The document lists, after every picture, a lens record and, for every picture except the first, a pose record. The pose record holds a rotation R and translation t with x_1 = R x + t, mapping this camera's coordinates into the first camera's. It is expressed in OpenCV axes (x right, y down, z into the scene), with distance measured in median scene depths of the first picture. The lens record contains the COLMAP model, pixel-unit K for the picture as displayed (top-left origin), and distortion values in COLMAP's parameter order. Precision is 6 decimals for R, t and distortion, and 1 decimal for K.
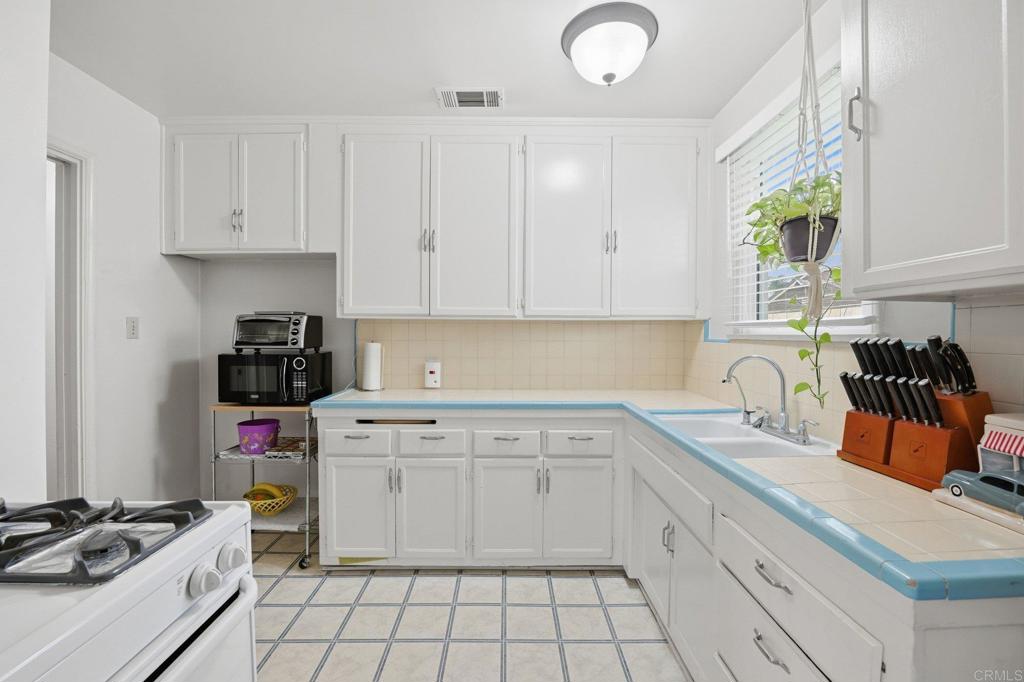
lens RADIAL K [[421.1, 0, 510.1], [0, 421.1, 338.9], [0, 0, 1]] dist [-0.025126, 0.000053]
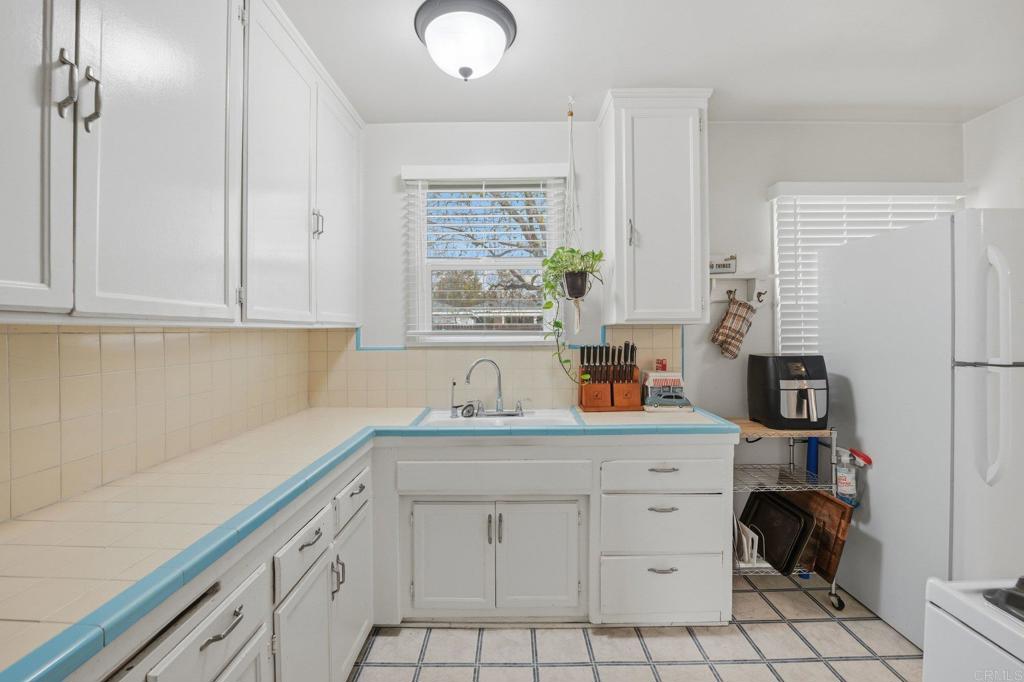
lens RADIAL K [[452.8, 0, 512.0], [0, 452.8, 341.0], [0, 0, 1]] dist [-0.028351, 0.000001]
pose [[0.007907, -0.025394, 0.999646, -0.704078], [0.018747, 0.999506, 0.025242, -0.043661], [-0.999793, 0.018541, 0.008379, 0.787038]]
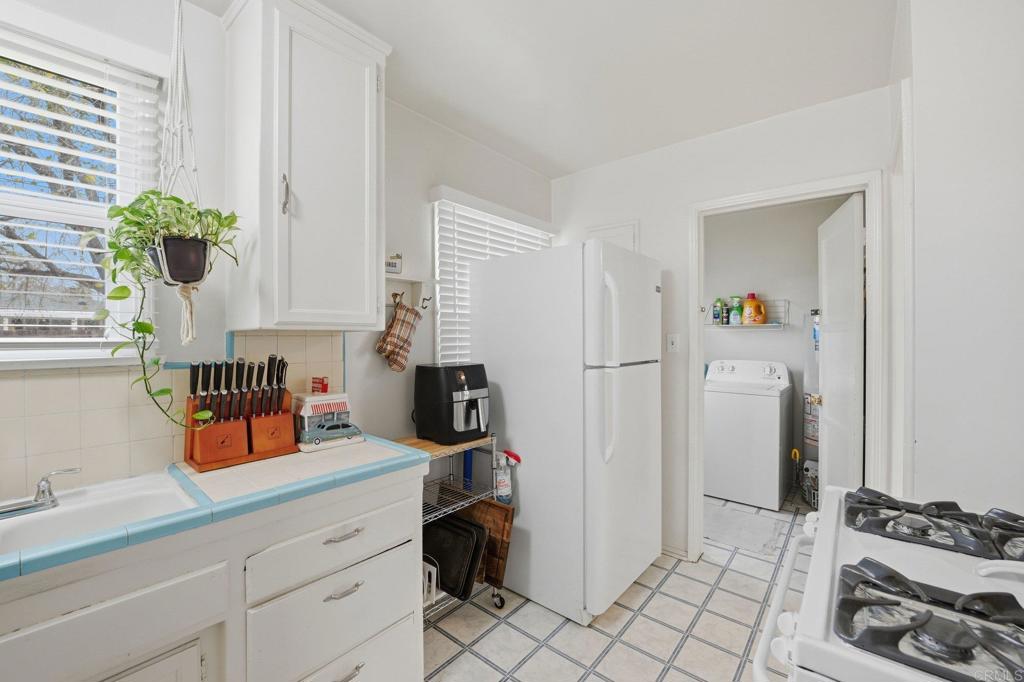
lens RADIAL K [[421.1, 0, 510.1], [0, 421.1, 338.9], [0, 0, 1]] dist [-0.025126, 0.000053]
pose [[-0.759389, -0.002802, 0.650631, -0.322122], [0.008126, 0.999872, 0.013791, -0.042266], [-0.650586, 0.015759, -0.759269, 0.786620]]
